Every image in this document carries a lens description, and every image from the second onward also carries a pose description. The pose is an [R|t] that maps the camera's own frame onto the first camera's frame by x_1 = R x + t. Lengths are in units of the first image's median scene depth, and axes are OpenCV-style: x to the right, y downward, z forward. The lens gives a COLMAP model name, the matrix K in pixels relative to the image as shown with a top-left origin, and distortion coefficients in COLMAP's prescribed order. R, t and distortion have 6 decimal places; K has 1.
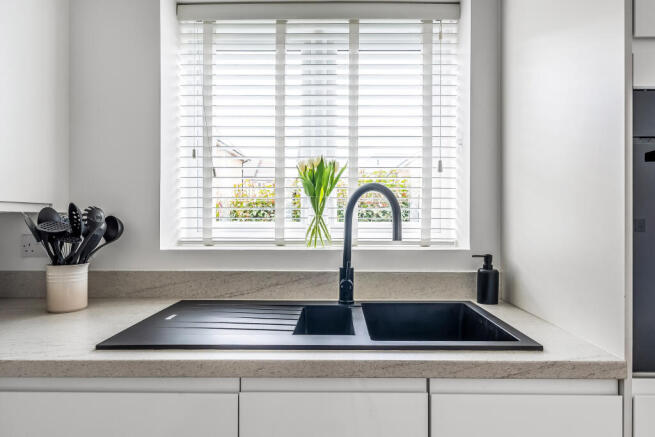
lens RADIAL K [[395.7, 0, 341.1], [0, 395.7, 216.7], [0, 0, 1]] dist [0.015593, -0.003661]
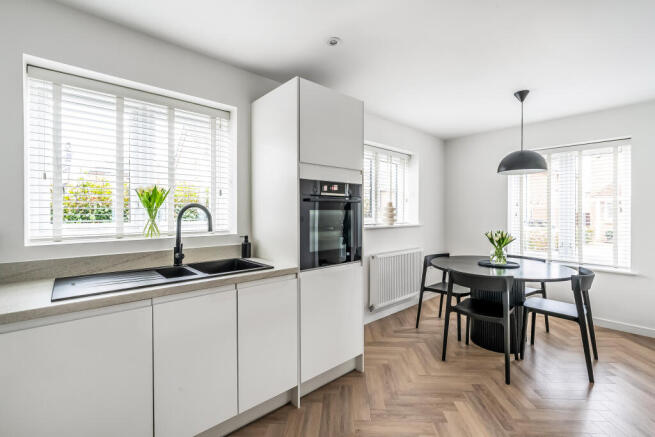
lens RADIAL K [[300.5, 0, 325.3], [0, 300.5, 215.7], [0, 0, 1]] dist [0.003249, 0.001182]
pose [[0.749515, -0.013549, 0.661848, -0.367232], [0.003043, 0.999850, 0.017022, -0.037922], [-0.661980, -0.010744, 0.749444, -0.486283]]
